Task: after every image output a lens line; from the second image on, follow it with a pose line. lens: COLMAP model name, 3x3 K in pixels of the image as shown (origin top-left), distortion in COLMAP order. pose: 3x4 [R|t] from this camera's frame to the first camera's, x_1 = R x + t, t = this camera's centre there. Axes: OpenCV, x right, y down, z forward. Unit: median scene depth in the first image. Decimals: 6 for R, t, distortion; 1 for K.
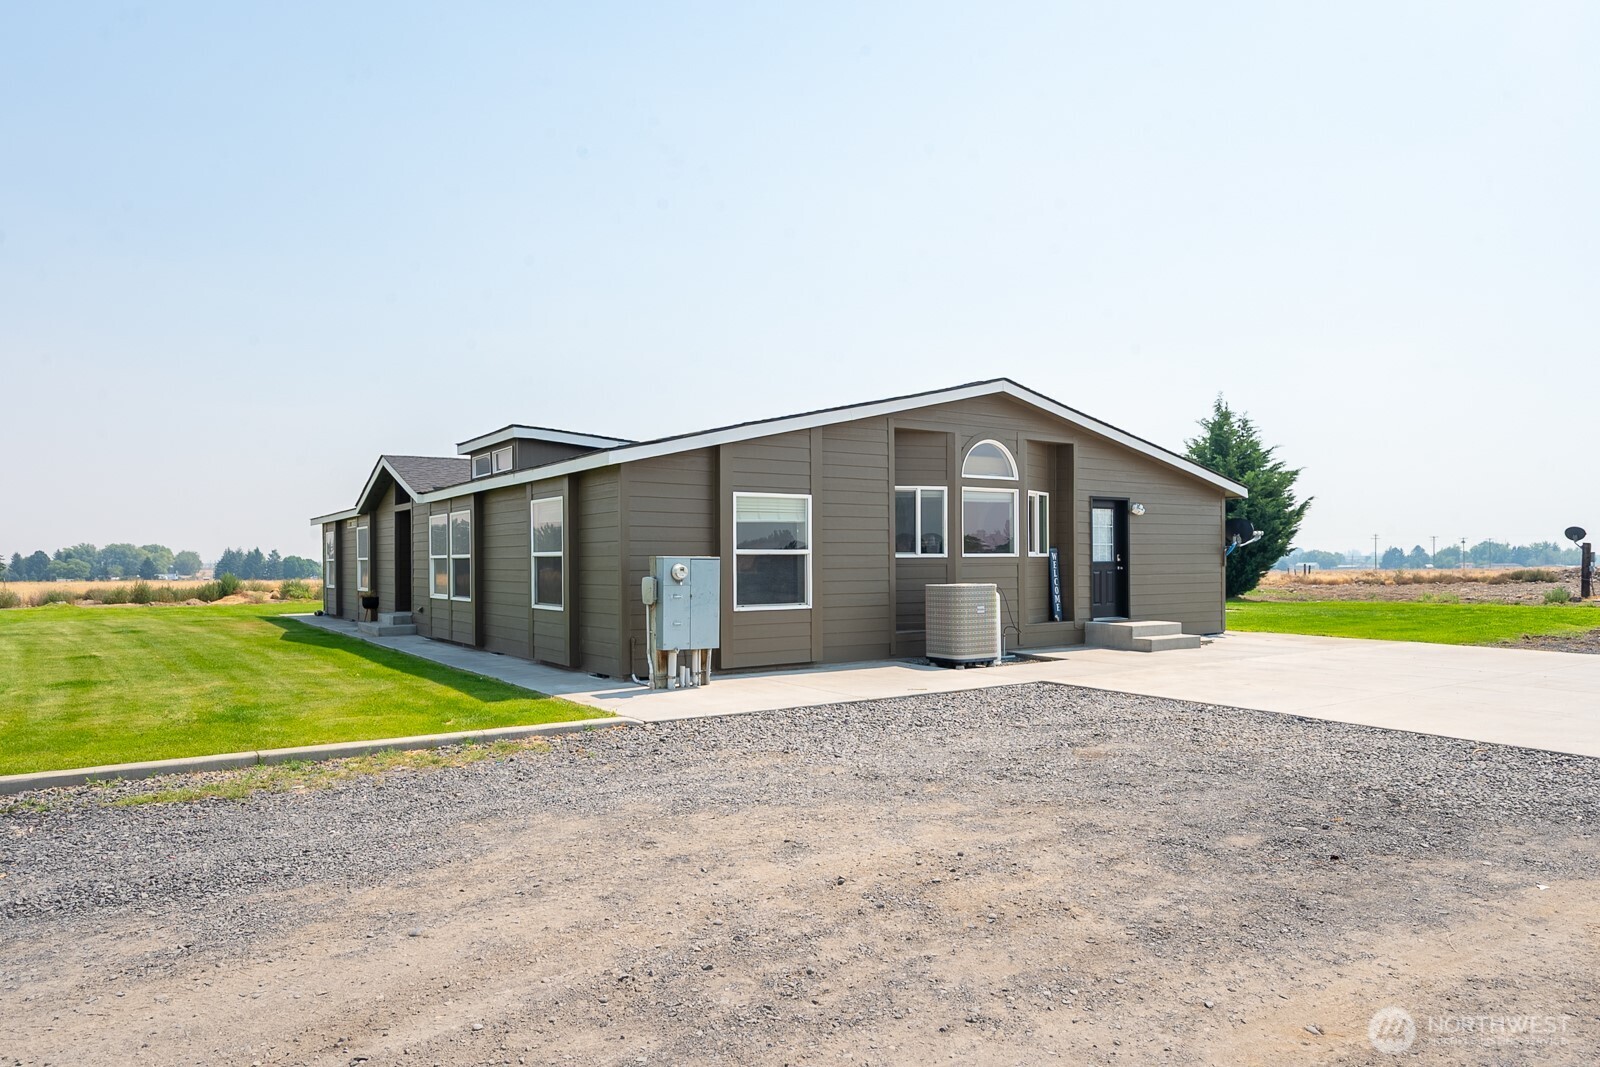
lens RADIAL K [[1042.7, 0, 802.2], [0, 1042.7, 536.1], [0, 0, 1]] dist [-0.001534, -0.000063]
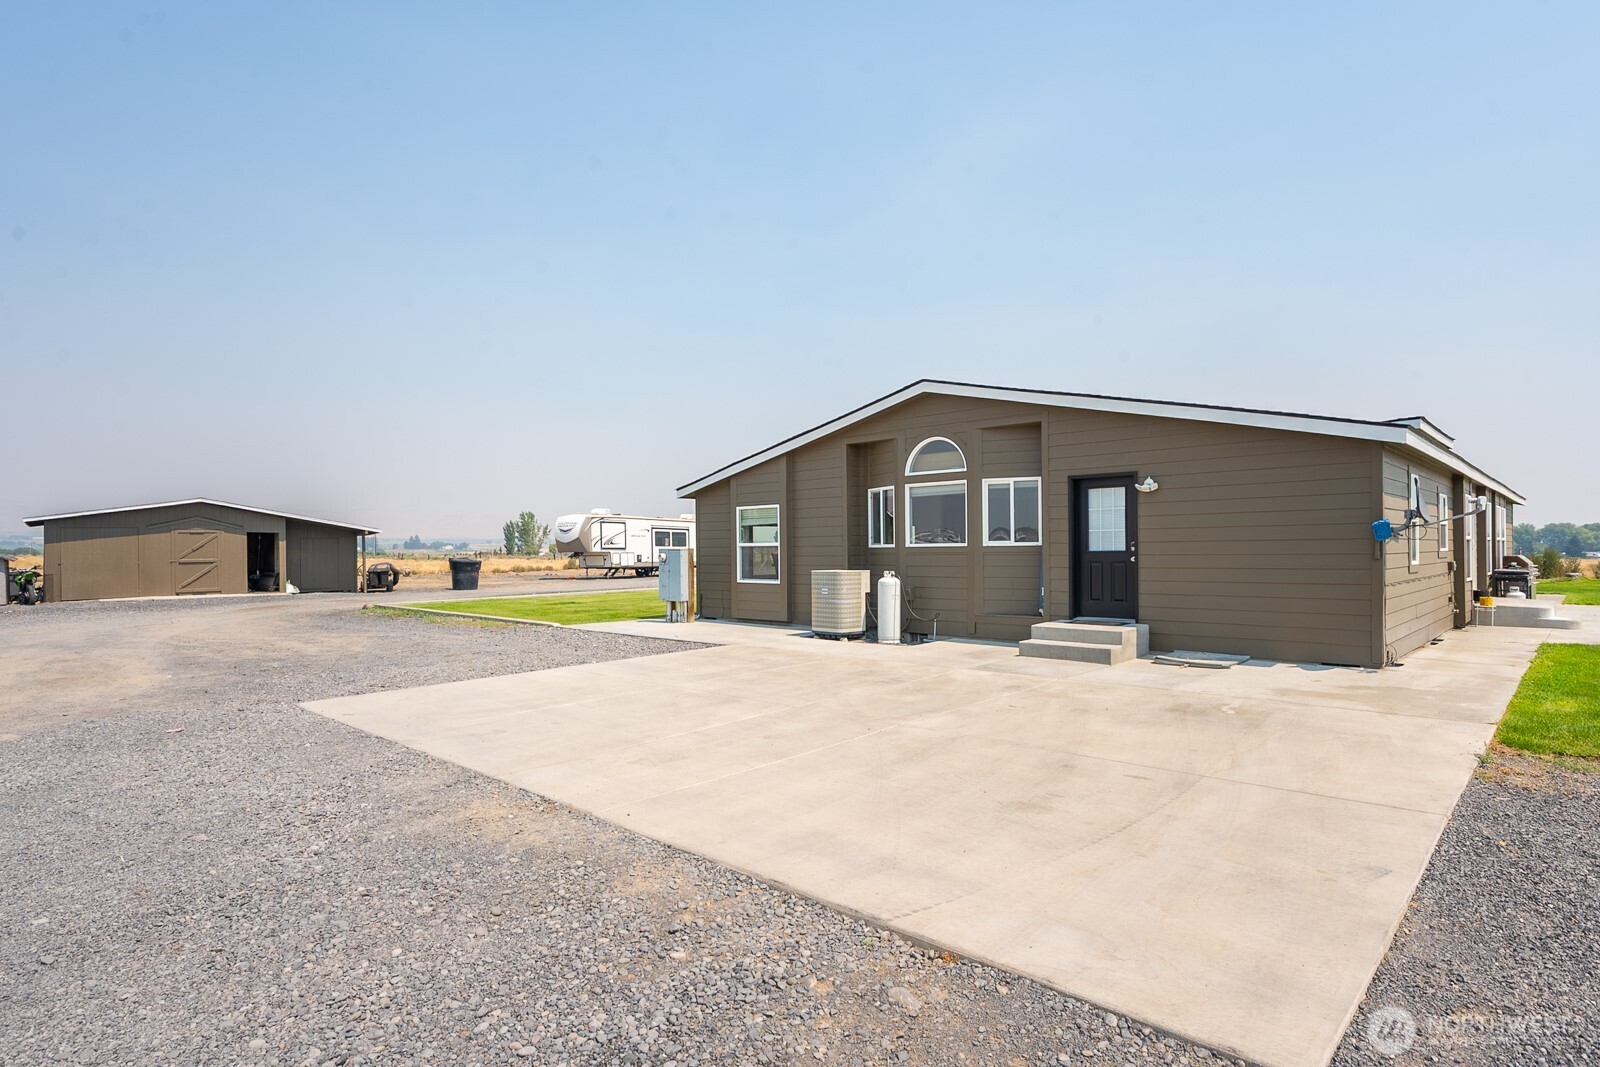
lens RADIAL K [[825.8, 0, 802.7], [0, 825.8, 543.5], [0, 0, 1]] dist [-0.000642, 0.000020]
pose [[0.214461, -0.002721, -0.976729, 0.957743], [0.030532, 0.999526, 0.003920, 0.009010], [0.976255, -0.030662, 0.214442, 0.670383]]
